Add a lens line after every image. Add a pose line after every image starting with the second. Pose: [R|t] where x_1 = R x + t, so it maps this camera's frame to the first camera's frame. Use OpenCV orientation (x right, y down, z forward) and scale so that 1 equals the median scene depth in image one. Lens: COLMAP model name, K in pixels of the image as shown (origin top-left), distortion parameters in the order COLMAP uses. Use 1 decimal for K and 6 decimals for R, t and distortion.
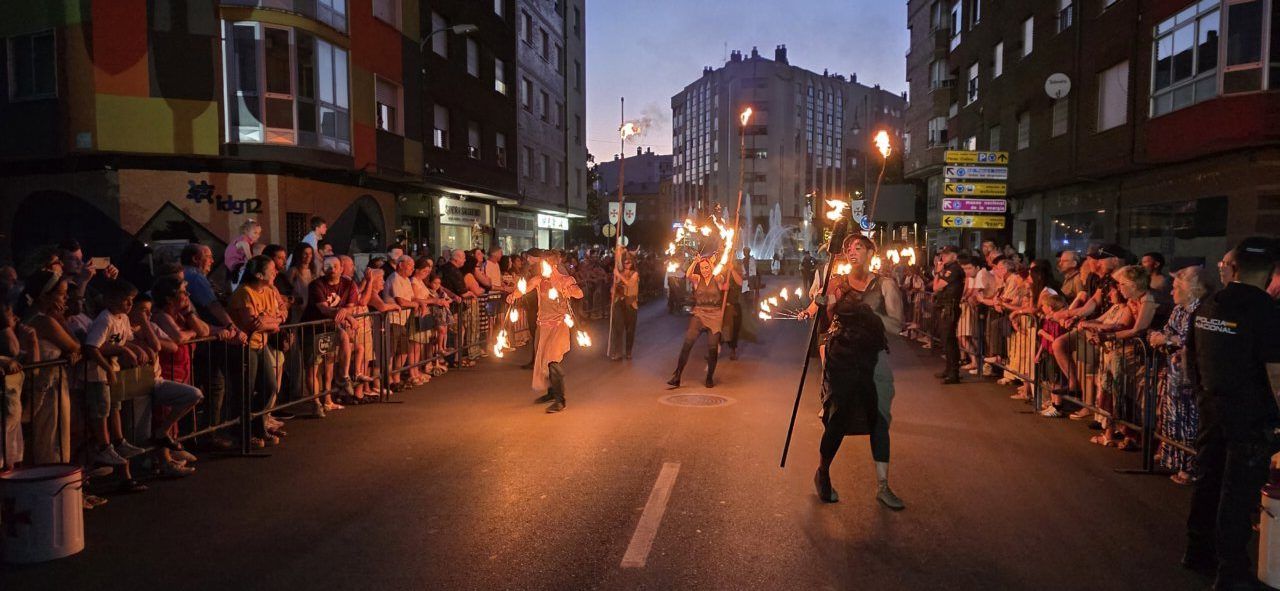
lens RADIAL K [[886.2, 0, 659.3], [0, 886.2, 312.5], [0, 0, 1]] dist [0.076771, -0.081197]
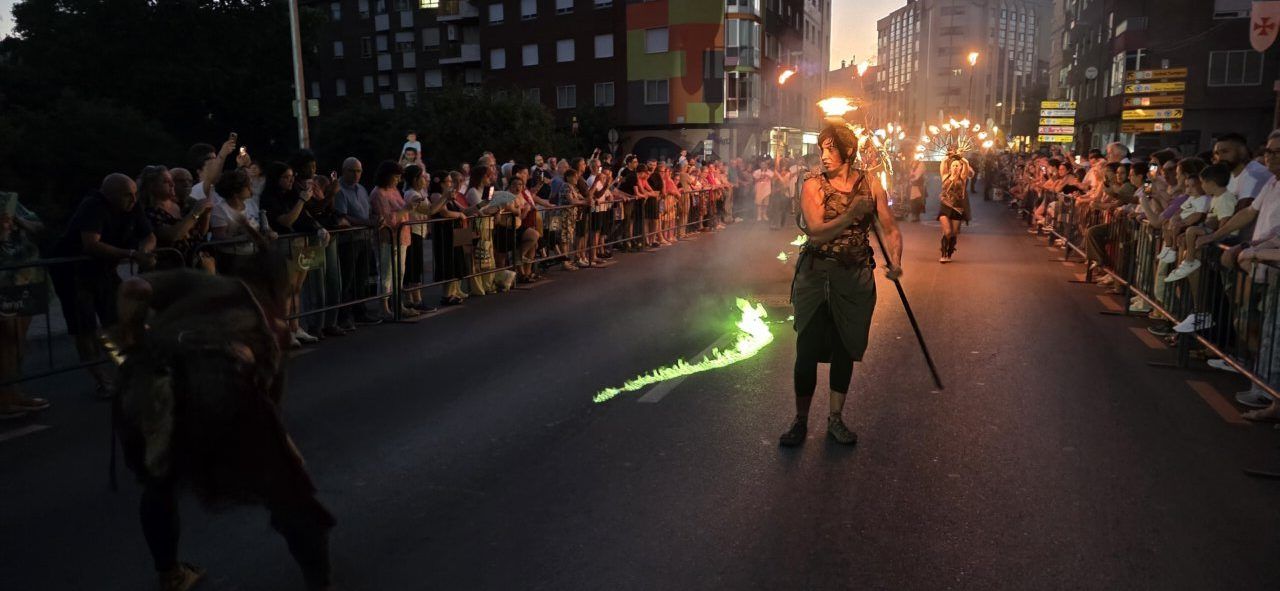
lens RADIAL K [[888.1, 0, 641.0], [0, 888.1, 287.3], [0, 0, 1]] dist [0.081292, -0.093004]
pose [[0.974328, 0.021839, -0.224070, -0.028978], [-0.004556, 0.996993, 0.077362, 0.026107], [0.225086, -0.074355, 0.971498, -0.399734]]
